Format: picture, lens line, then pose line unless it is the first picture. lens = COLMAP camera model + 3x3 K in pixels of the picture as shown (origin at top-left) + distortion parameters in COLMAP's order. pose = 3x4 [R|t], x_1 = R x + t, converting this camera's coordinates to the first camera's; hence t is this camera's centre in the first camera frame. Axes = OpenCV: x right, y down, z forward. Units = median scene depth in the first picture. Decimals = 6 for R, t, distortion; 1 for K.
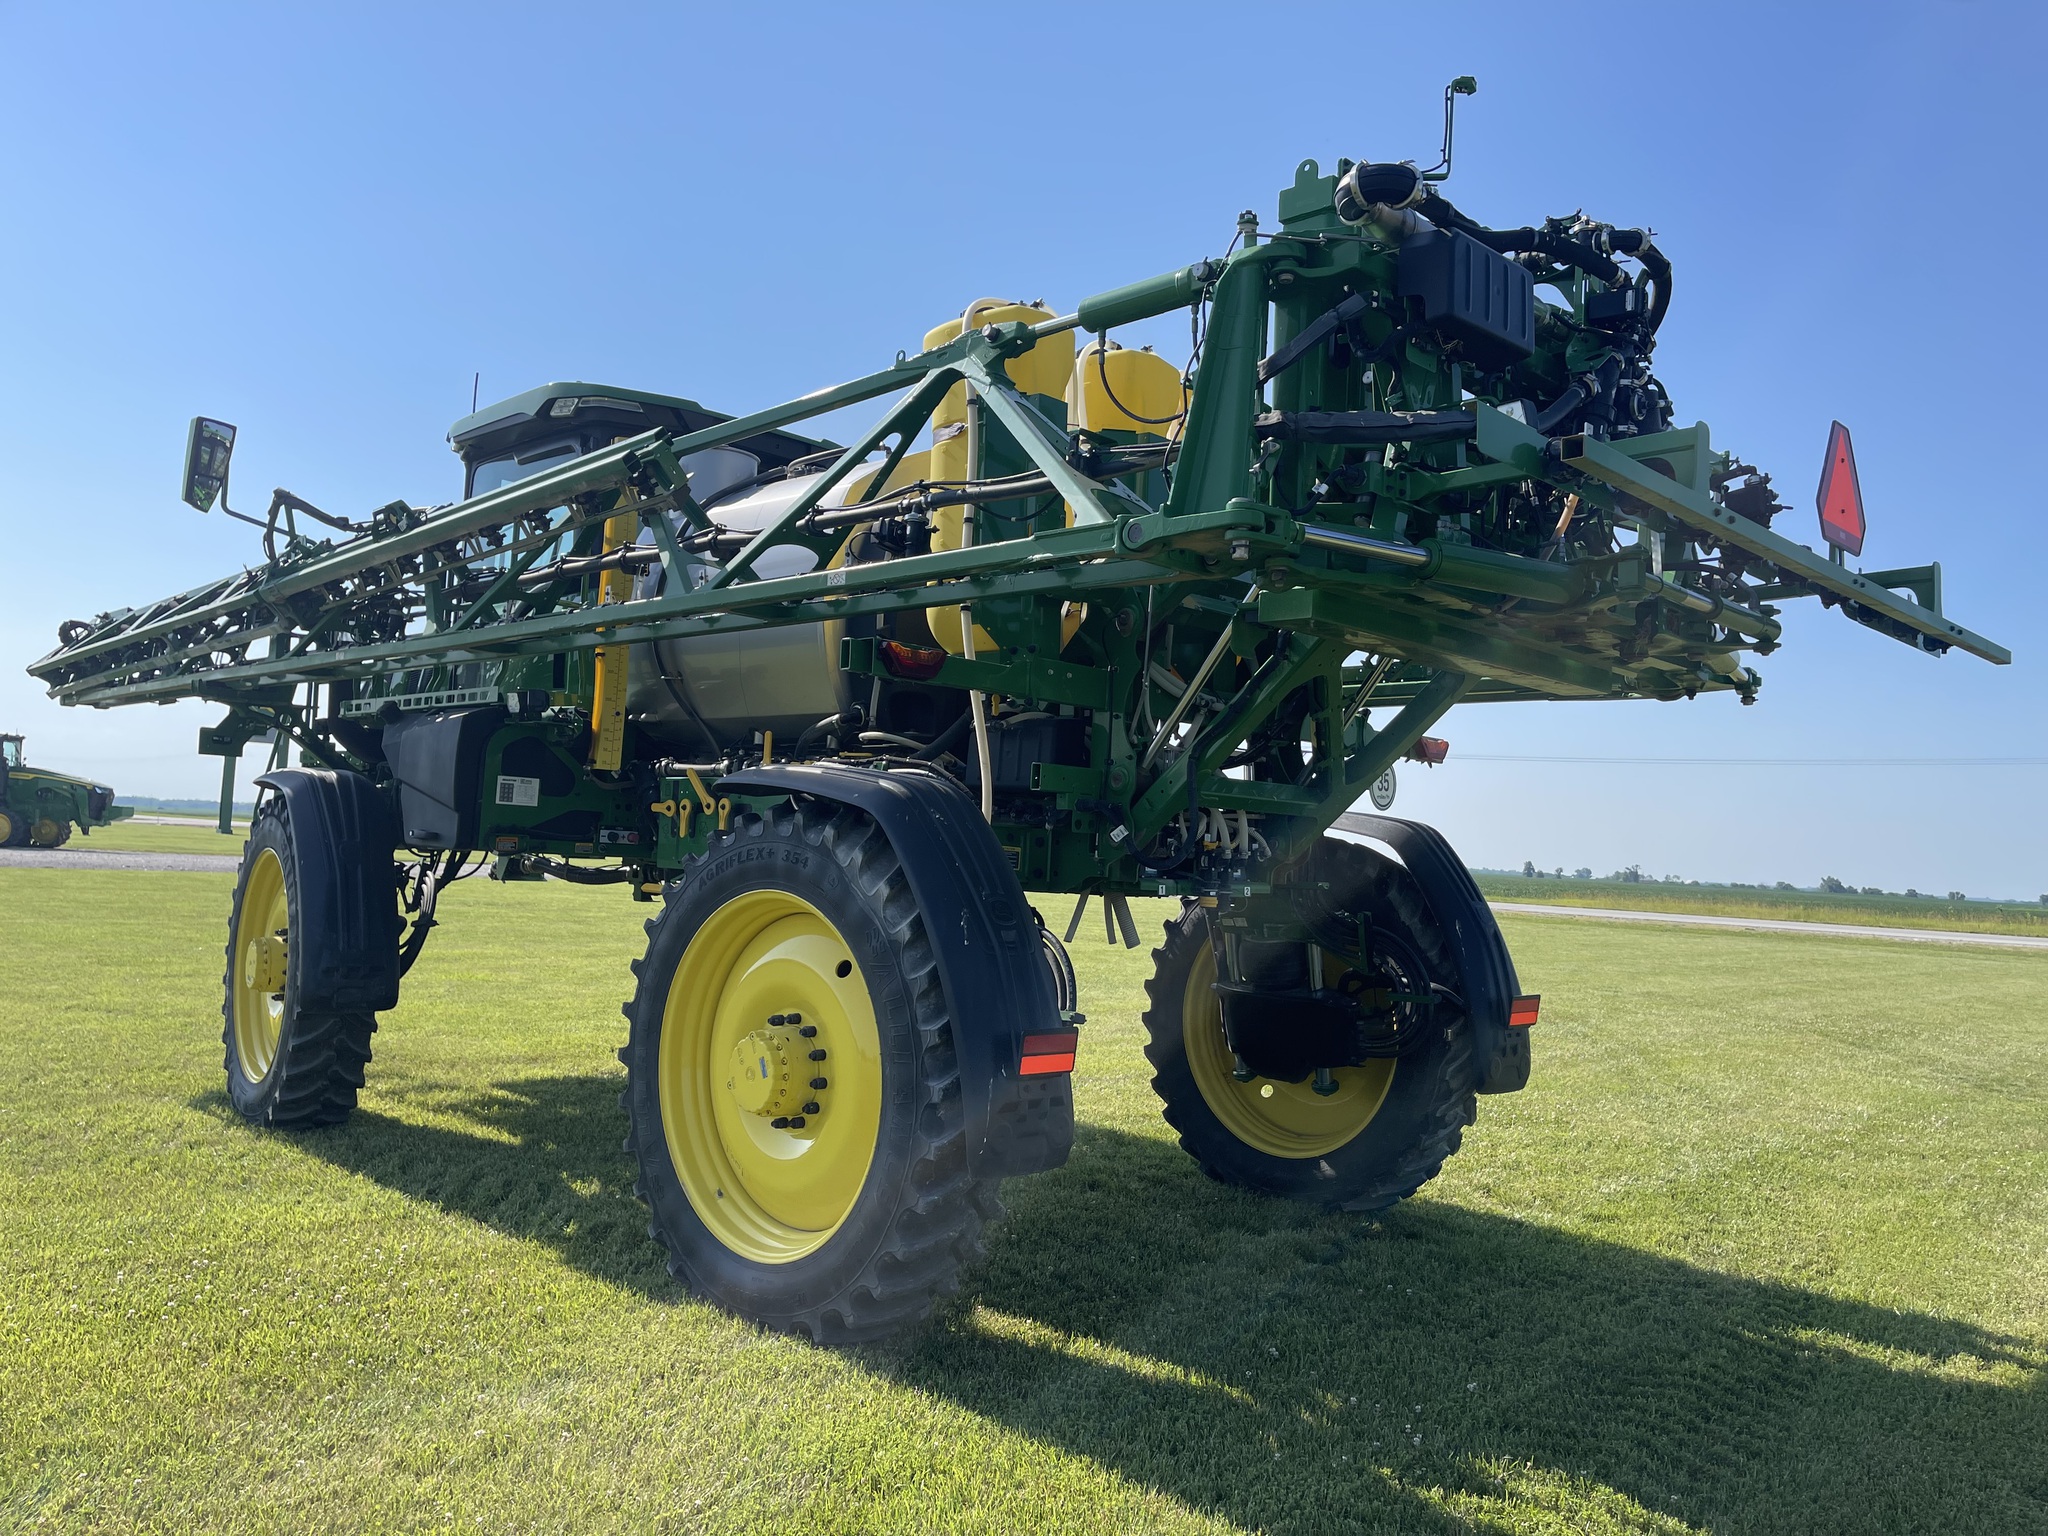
lens RADIAL K [[1552.1, 0, 1030.1], [0, 1552.1, 770.2], [0, 0, 1]] dist [0.055146, -0.063288]
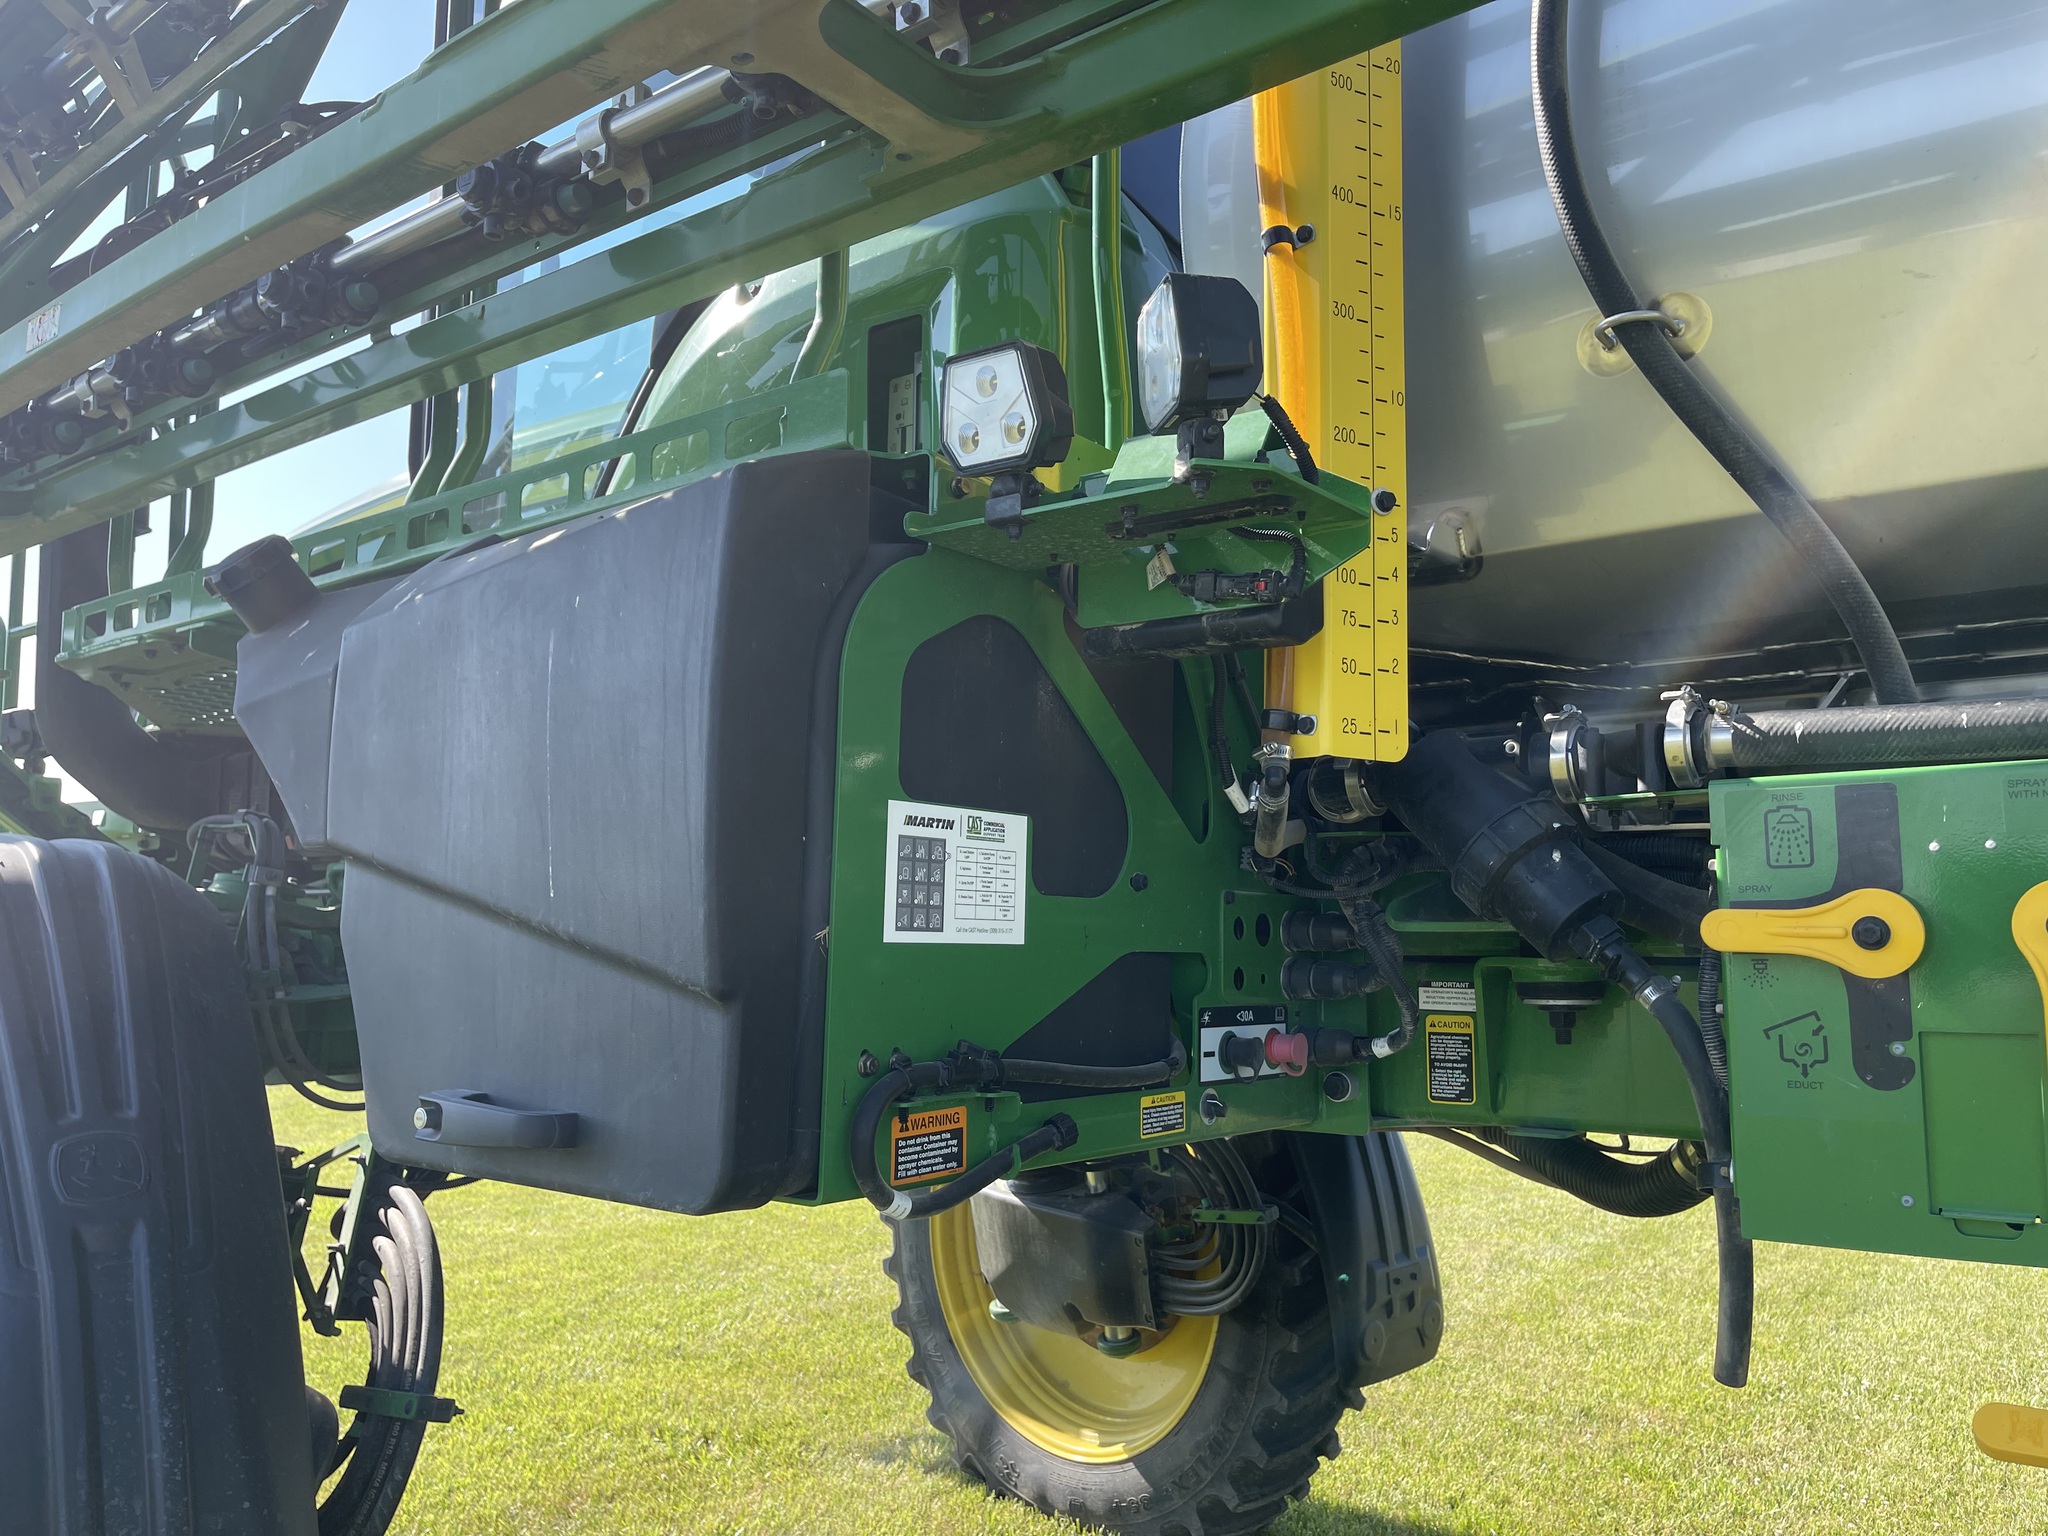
lens RADIAL K [[1552.1, 0, 1024.8], [0, 1552.1, 772.8], [0, 0, 1]] dist [0.055146, -0.063288]
pose [[0.992650, -0.031828, 0.116757, -0.340364], [0.037587, 0.998166, -0.047459, 0.009702], [-0.115032, 0.051499, 0.992026, 0.789503]]
